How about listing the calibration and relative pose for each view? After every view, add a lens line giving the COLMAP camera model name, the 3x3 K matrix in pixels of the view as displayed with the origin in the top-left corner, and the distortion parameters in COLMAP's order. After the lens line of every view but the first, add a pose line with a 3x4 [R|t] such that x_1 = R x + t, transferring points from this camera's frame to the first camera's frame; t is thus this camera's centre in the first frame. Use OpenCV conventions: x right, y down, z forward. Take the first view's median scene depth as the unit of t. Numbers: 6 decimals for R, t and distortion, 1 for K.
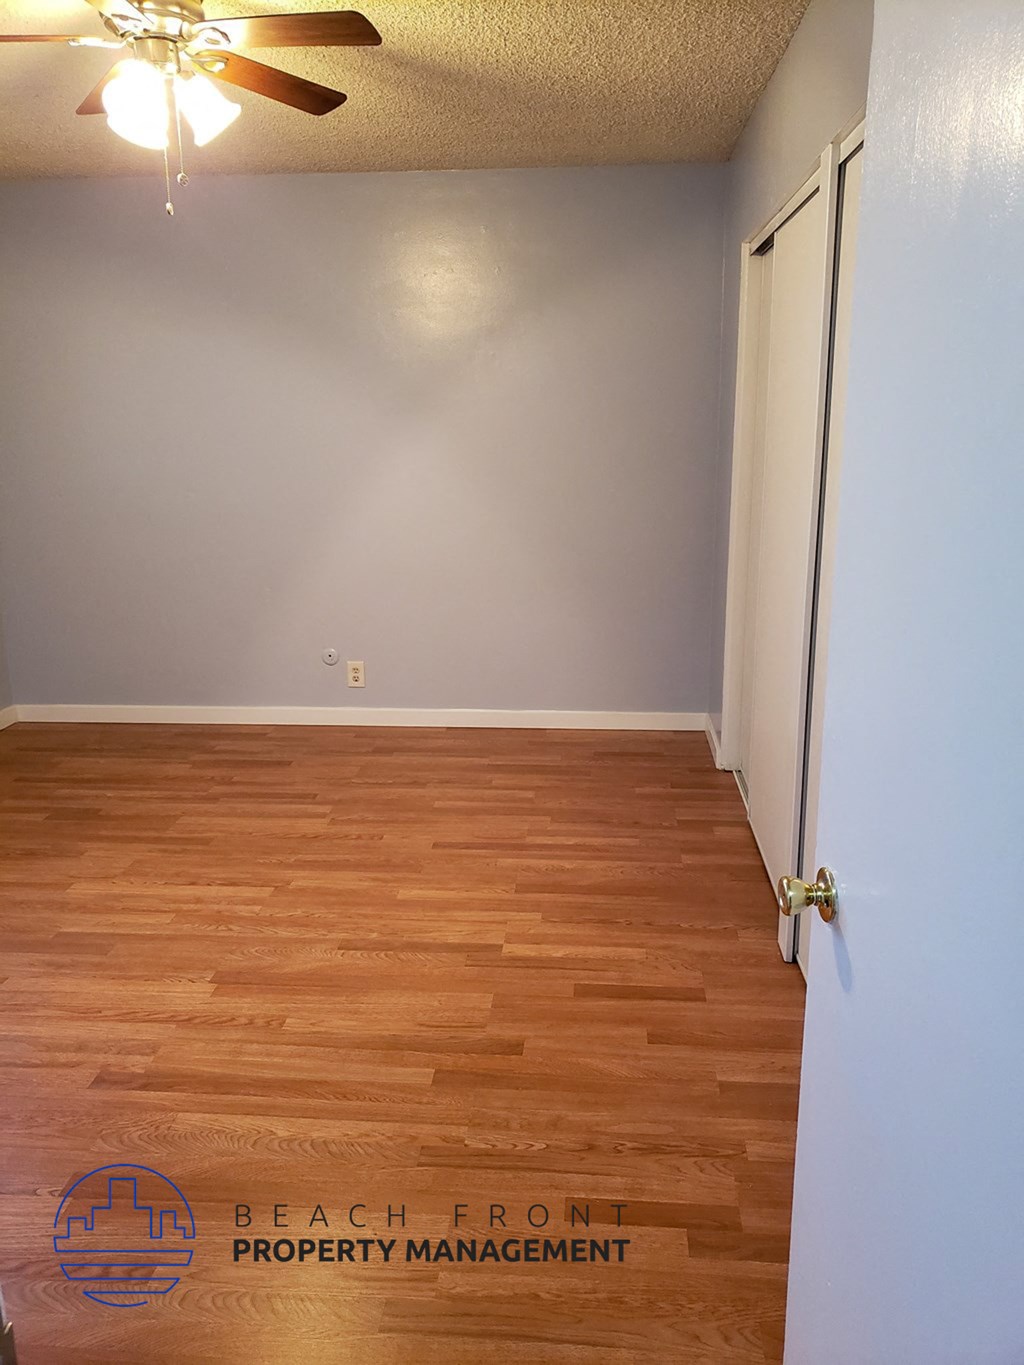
lens RADIAL K [[1064.5, 0, 514.5], [0, 1064.5, 649.2], [0, 0, 1]] dist [0.043936, -0.051764]
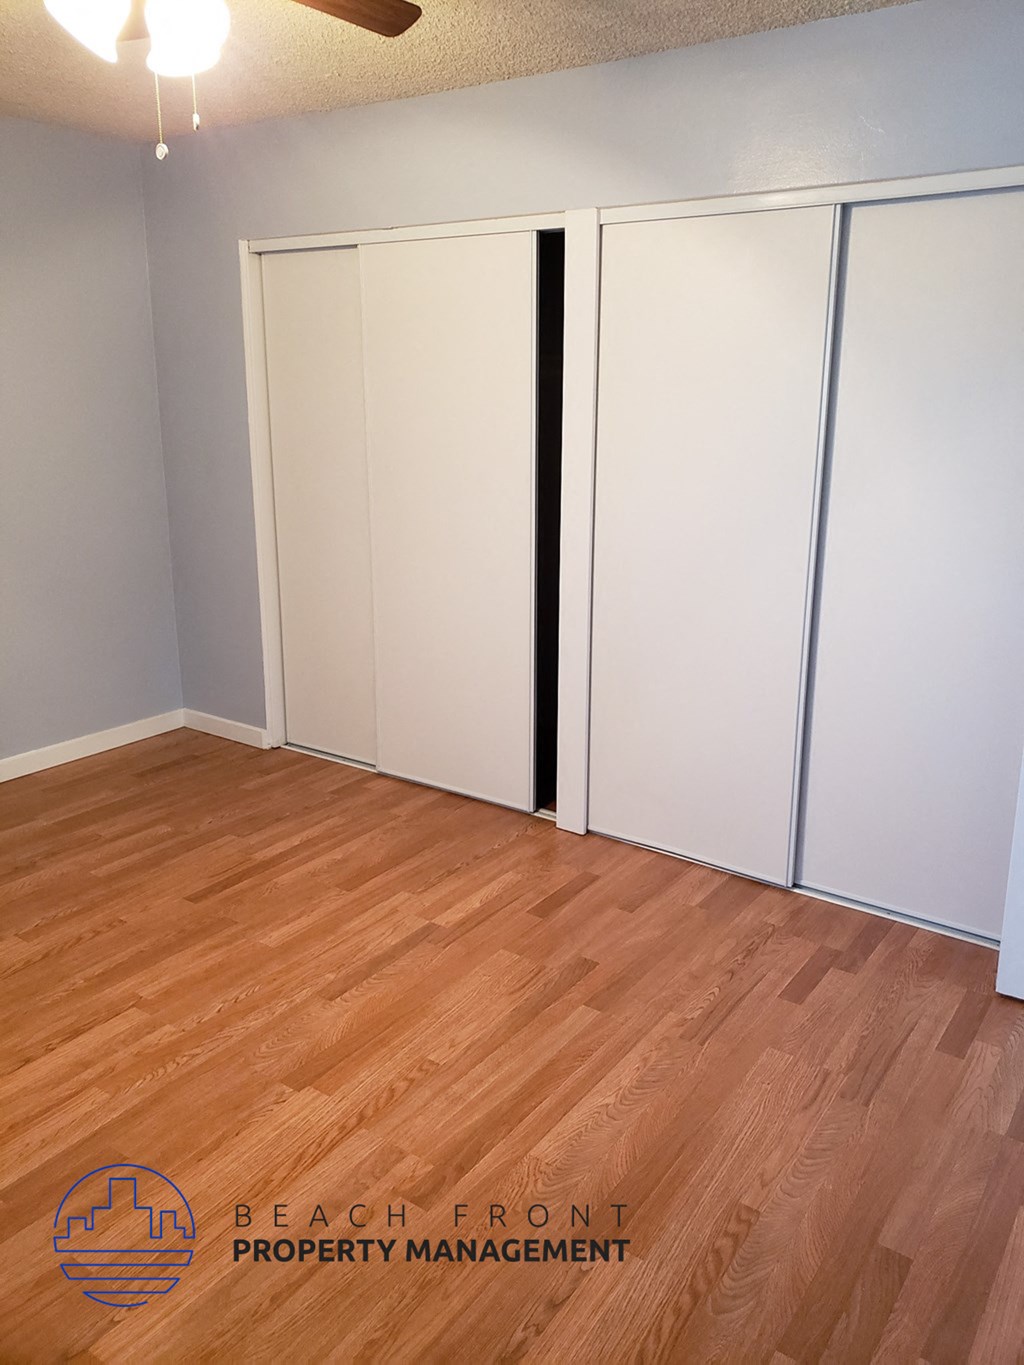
lens RADIAL K [[1070.3, 0, 527.7], [0, 1070.3, 659.8], [0, 0, 1]] dist [-0.000058, -0.000148]
pose [[0.499707, -0.203534, 0.841942, -0.779773], [0.184777, 0.974676, 0.125954, -0.079361], [-0.846257, 0.092632, 0.524661, 0.366904]]
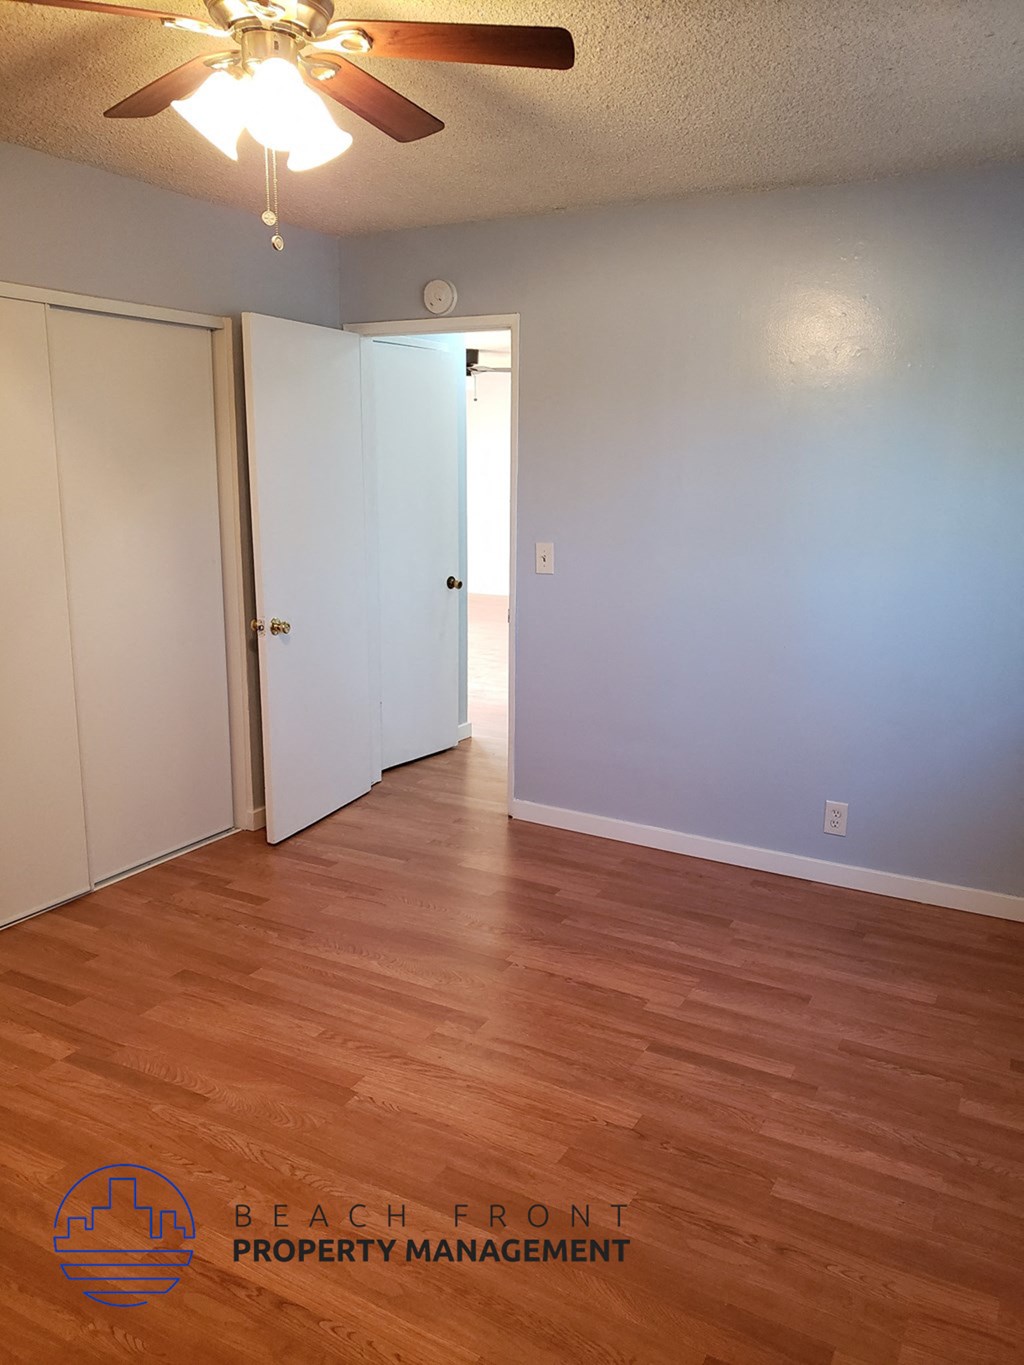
lens RADIAL K [[1064.5, 0, 514.5], [0, 1064.5, 649.2], [0, 0, 1]] dist [0.043936, -0.051764]
pose [[-0.911824, -0.074967, 0.403678, -0.716160], [0.091904, 0.920976, 0.378624, -0.362714], [-0.400162, 0.382338, -0.832879, 1.489771]]
